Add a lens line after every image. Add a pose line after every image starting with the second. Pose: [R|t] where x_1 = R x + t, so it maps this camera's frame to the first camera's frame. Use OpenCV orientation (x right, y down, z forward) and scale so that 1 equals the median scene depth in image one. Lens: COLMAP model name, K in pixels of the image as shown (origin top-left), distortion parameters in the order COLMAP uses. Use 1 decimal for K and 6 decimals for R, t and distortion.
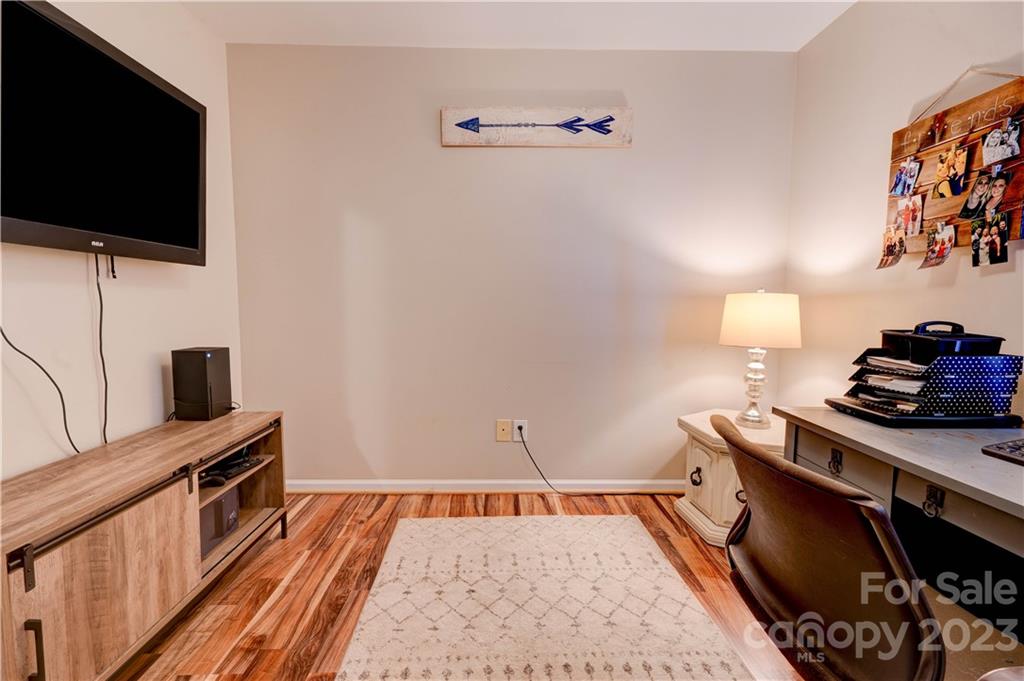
lens RADIAL K [[469.9, 0, 514.8], [0, 469.9, 334.5], [0, 0, 1]] dist [-0.000362, 0.000940]
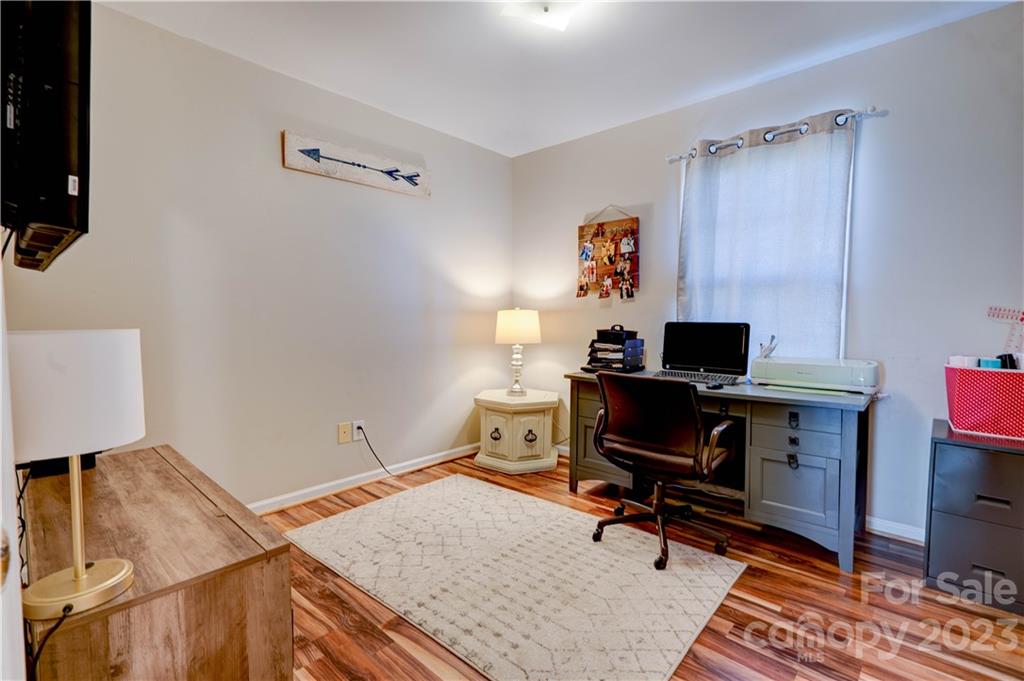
lens RADIAL K [[485.1, 0, 514.9], [0, 485.1, 321.6], [0, 0, 1]] dist [-0.000580, 0.000308]
pose [[0.674179, -0.013584, 0.738443, -0.830899], [0.052608, 0.998174, -0.029668, -0.001266], [-0.736692, 0.058850, 0.673663, -0.105548]]
